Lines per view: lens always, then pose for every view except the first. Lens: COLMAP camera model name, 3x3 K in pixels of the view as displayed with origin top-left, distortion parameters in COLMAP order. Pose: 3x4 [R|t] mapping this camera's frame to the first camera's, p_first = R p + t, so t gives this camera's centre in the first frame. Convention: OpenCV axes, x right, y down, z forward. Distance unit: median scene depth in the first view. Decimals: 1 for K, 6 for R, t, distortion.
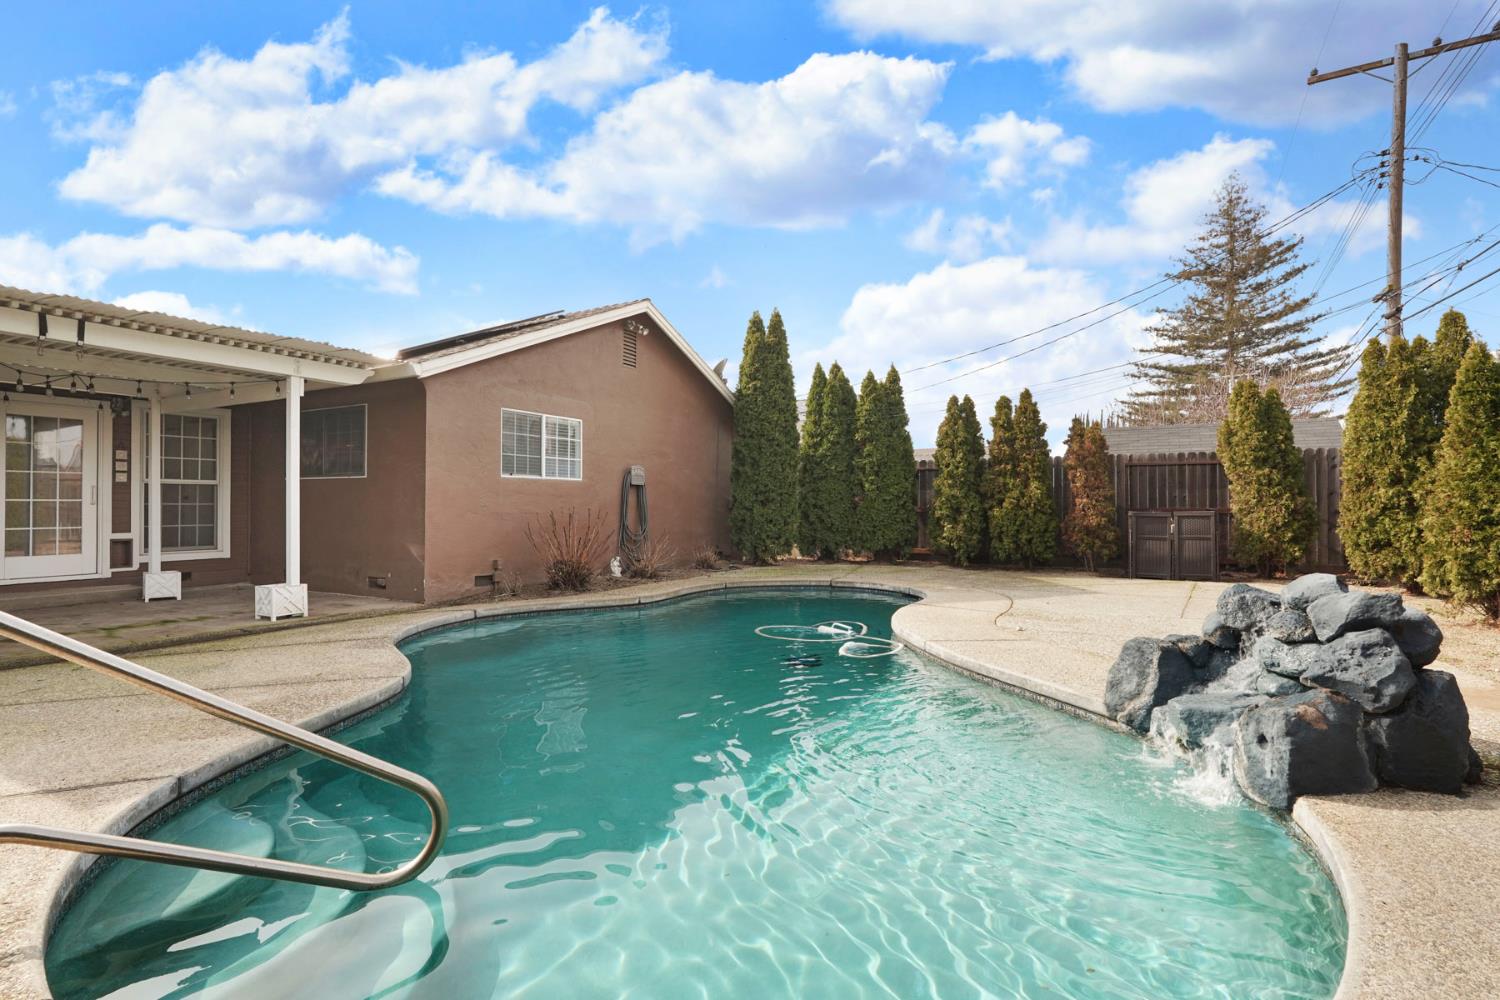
lens RADIAL K [[725.0, 0, 751.2], [0, 725.0, 505.3], [0, 0, 1]] dist [0.000715, 0.001554]
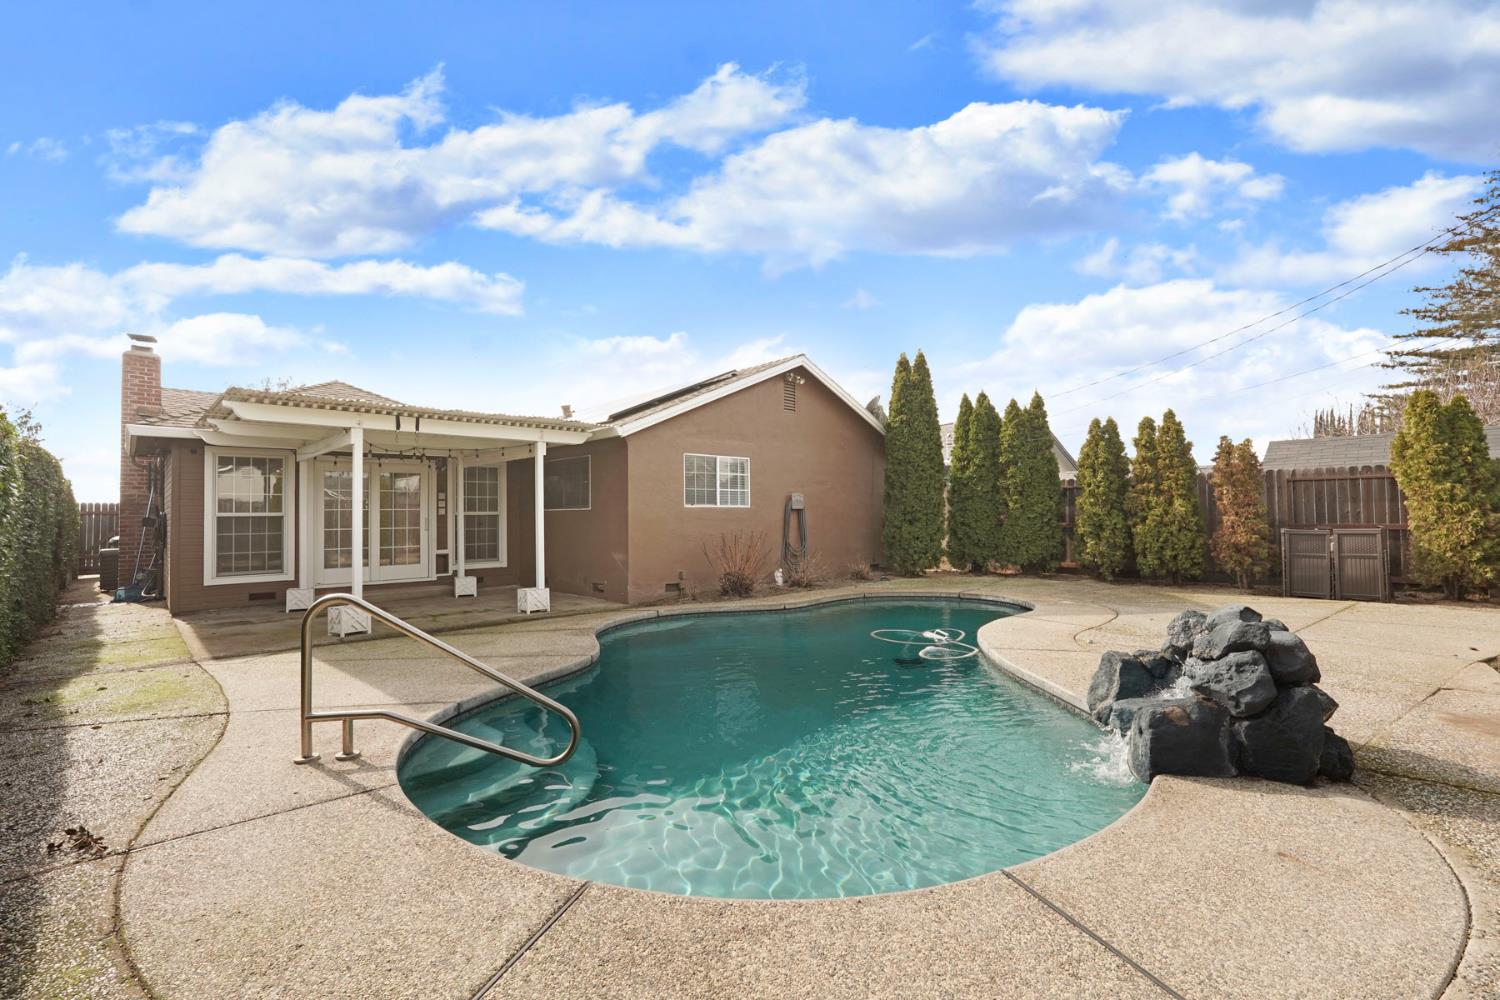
lens RADIAL K [[673.1, 0, 749.1], [0, 673.1, 507.0], [0, 0, 1]] dist [-0.000964, 0.000017]
pose [[0.956776, -0.015080, -0.290435, 0.092080], [0.011877, 0.999848, -0.012787, -0.018327], [0.290583, 0.008785, 0.956809, -0.090938]]
